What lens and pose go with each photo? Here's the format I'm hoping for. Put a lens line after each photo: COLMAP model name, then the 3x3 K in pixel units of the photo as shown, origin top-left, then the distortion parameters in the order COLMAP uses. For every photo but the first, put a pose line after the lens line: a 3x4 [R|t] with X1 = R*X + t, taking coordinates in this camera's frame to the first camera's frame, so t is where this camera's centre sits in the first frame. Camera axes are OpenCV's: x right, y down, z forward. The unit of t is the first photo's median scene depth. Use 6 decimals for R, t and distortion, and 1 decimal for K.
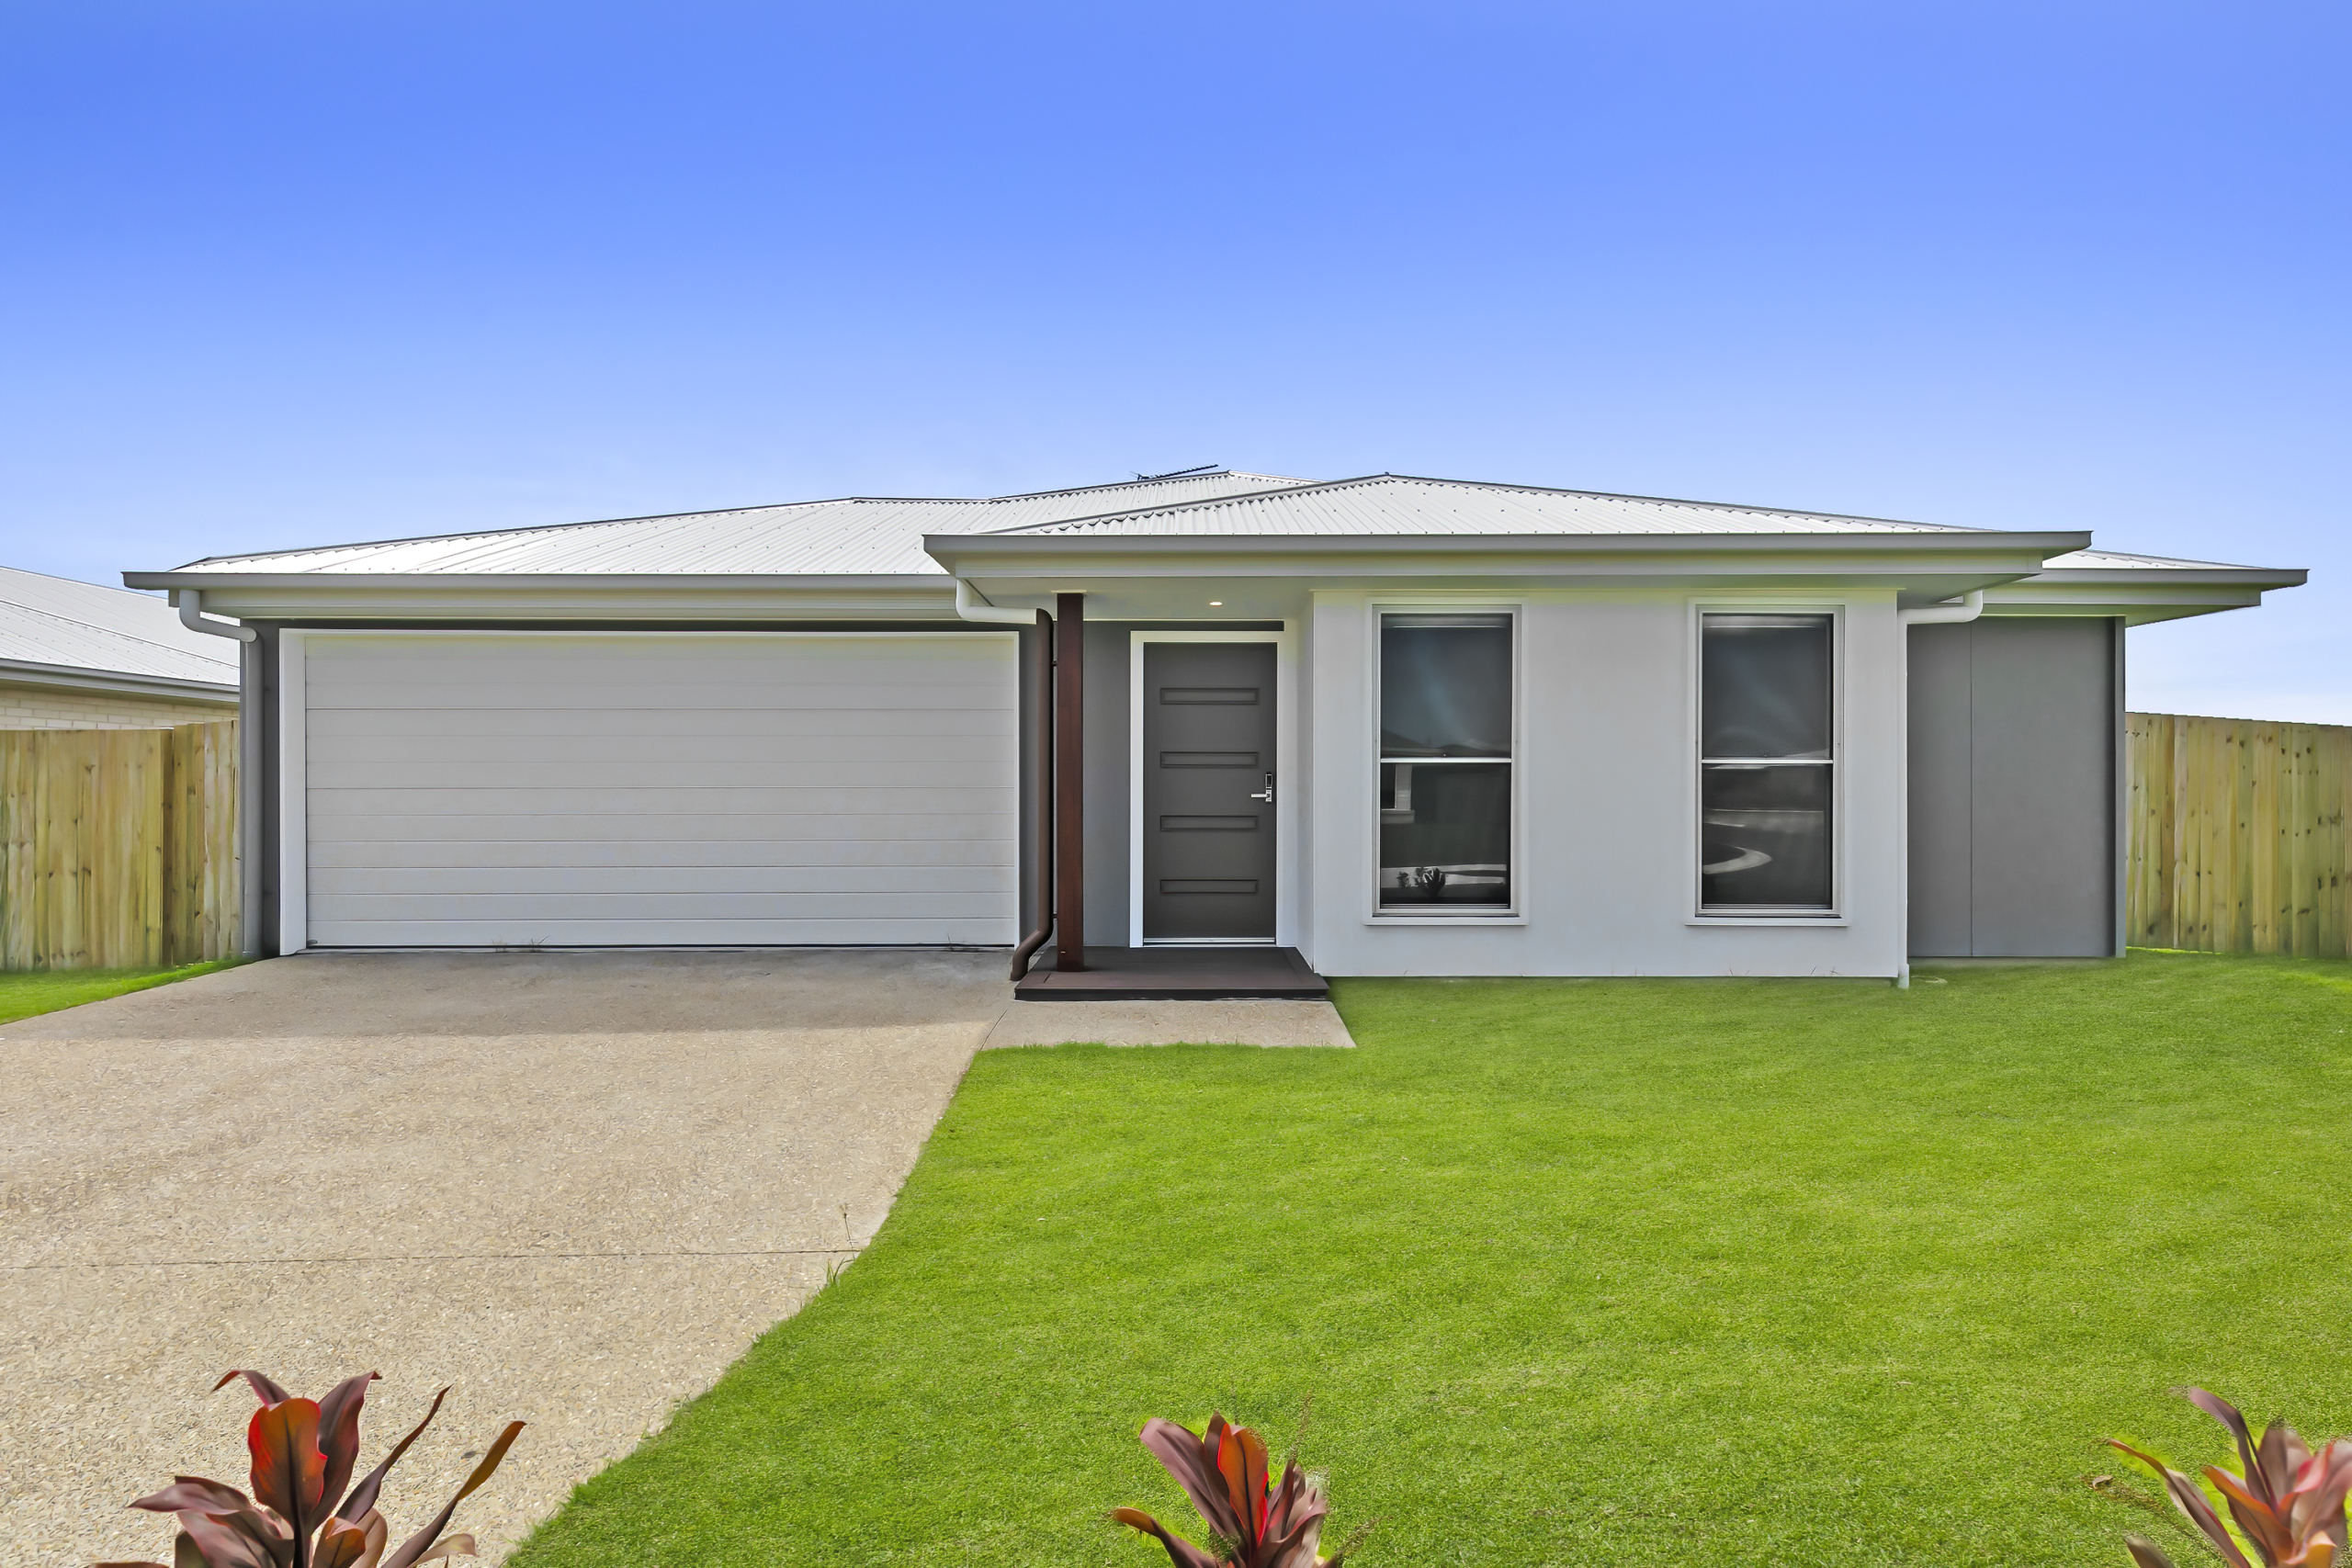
lens RADIAL K [[1061.3, 0, 1176.0], [0, 1061.3, 780.2], [0, 0, 1]] dist [0.014511, 0.000820]
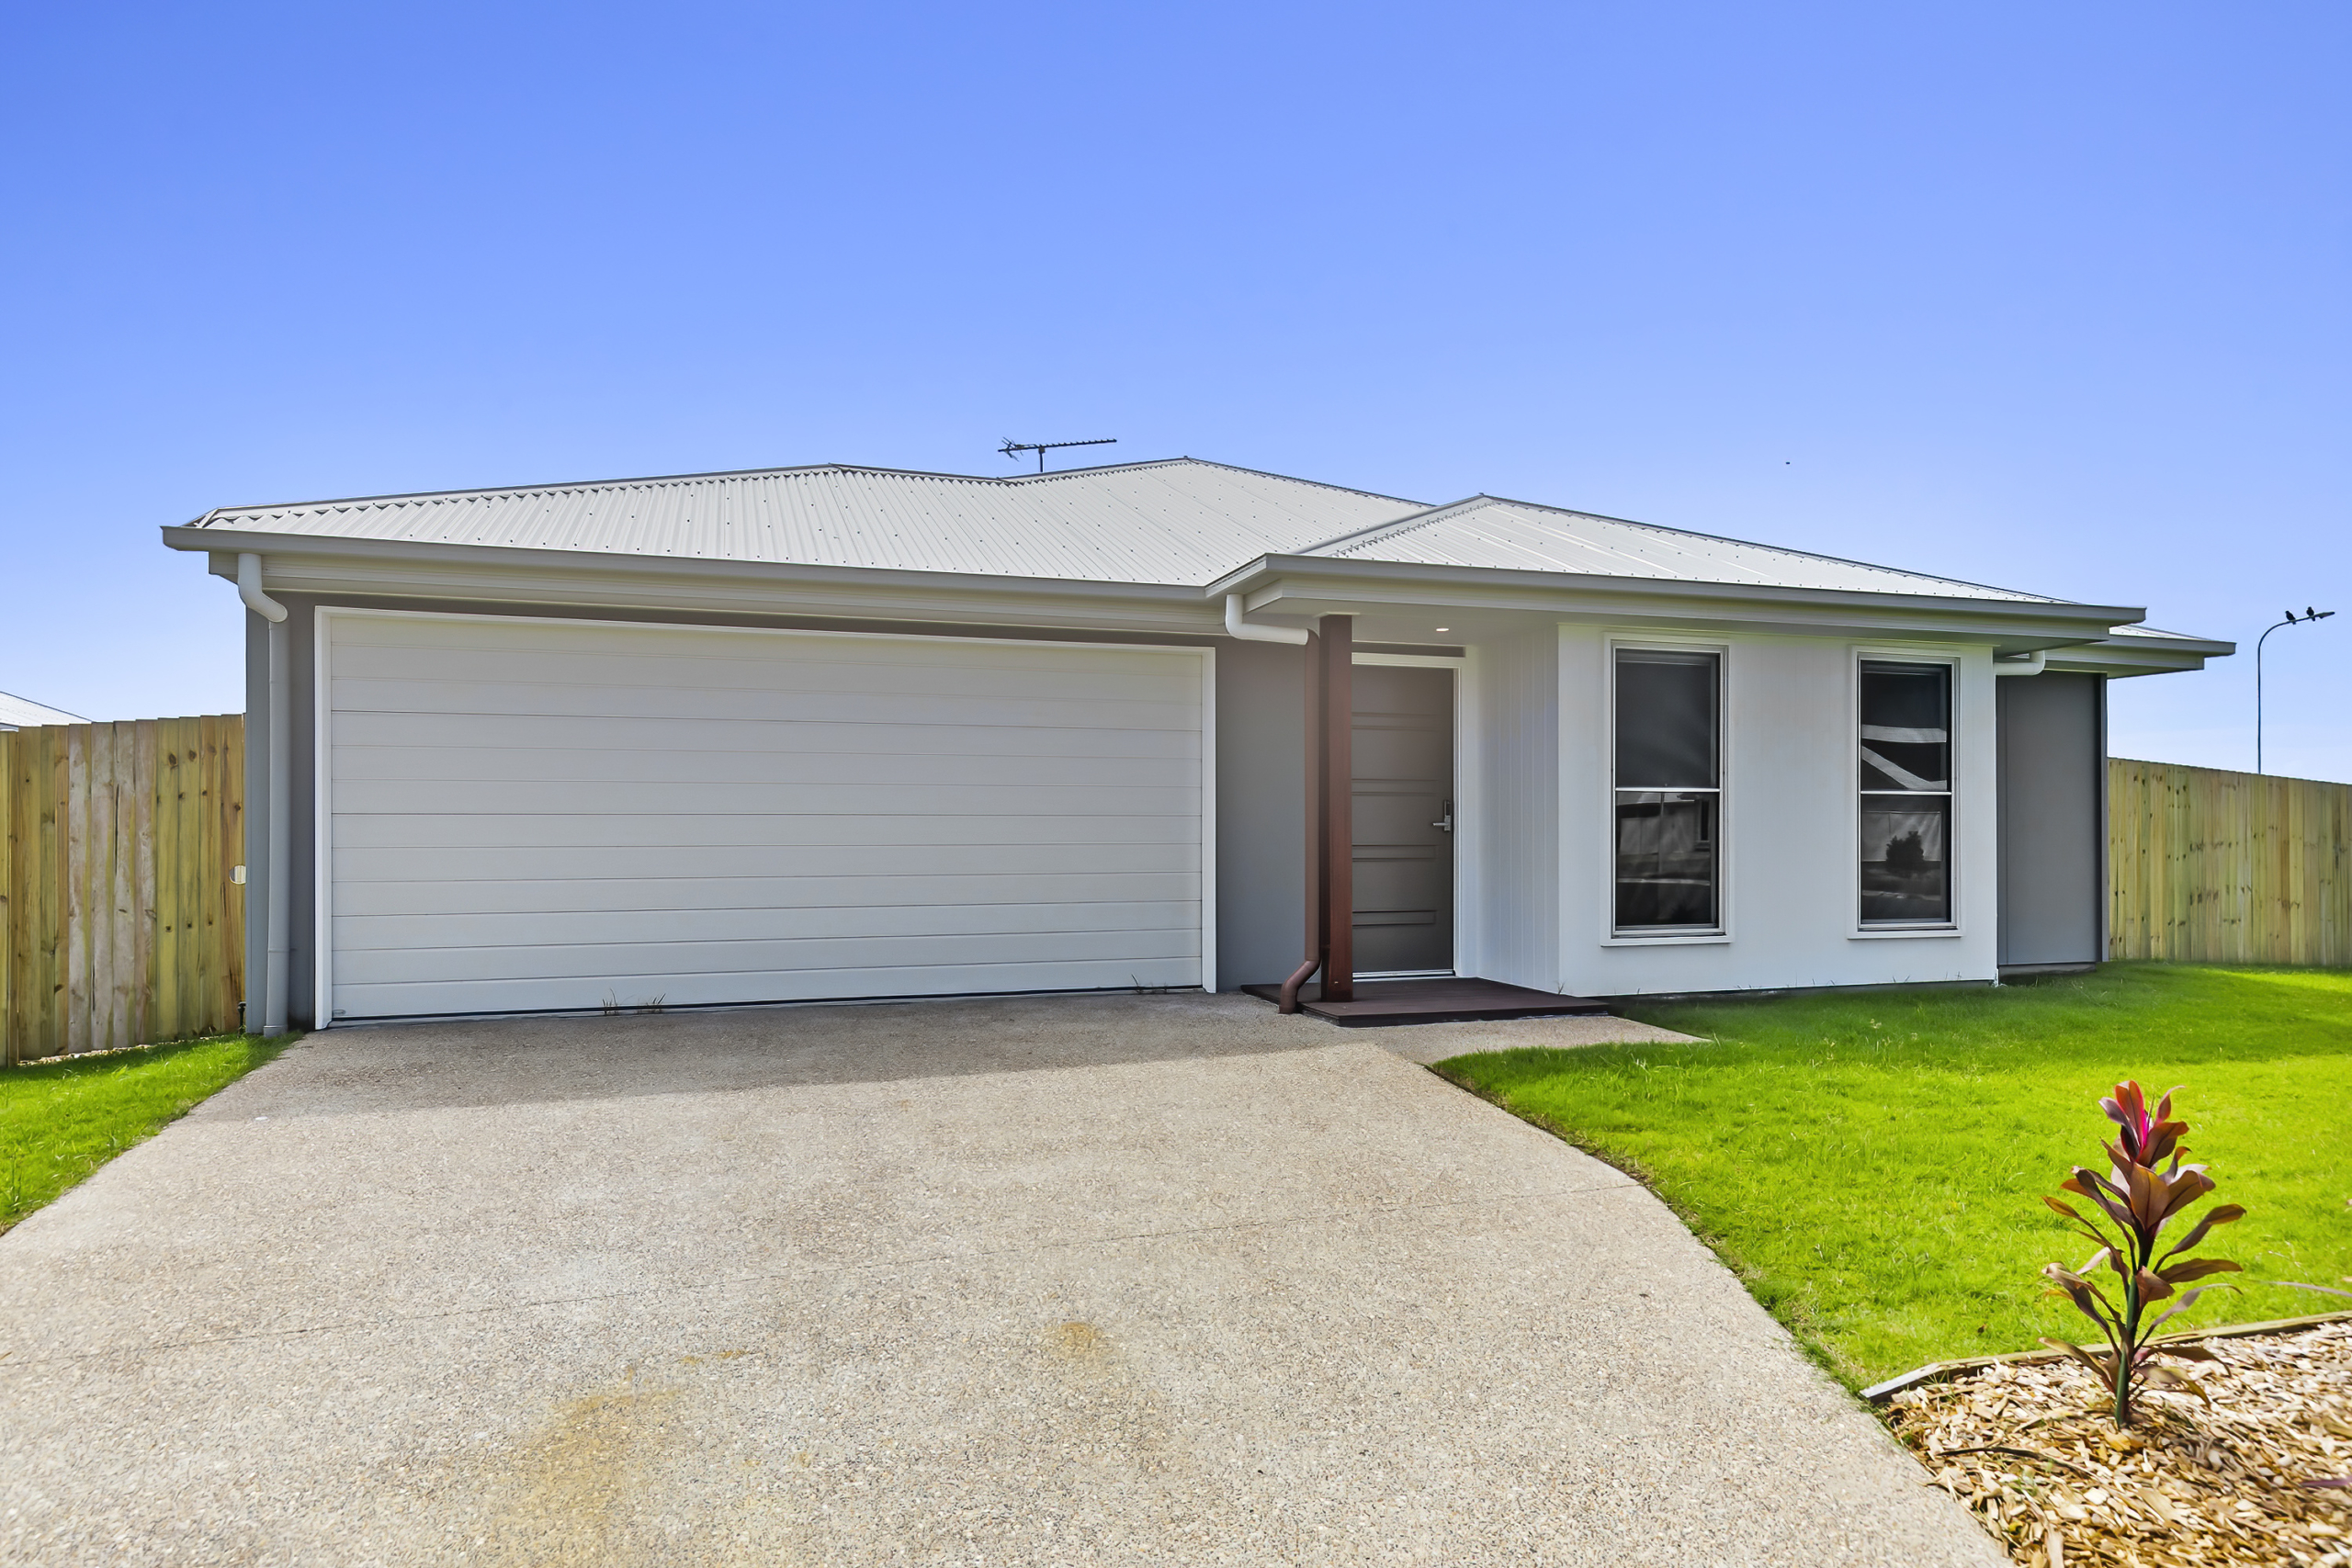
lens RADIAL K [[1418.0, 0, 1173.6], [0, 1418.0, 789.1], [0, 0, 1]] dist [0.020397, 0.001203]
pose [[0.949709, 0.008760, 0.313010, -0.613745], [-0.002484, 0.999788, -0.020444, 0.010713], [-0.313123, 0.018639, 0.949530, -0.180832]]
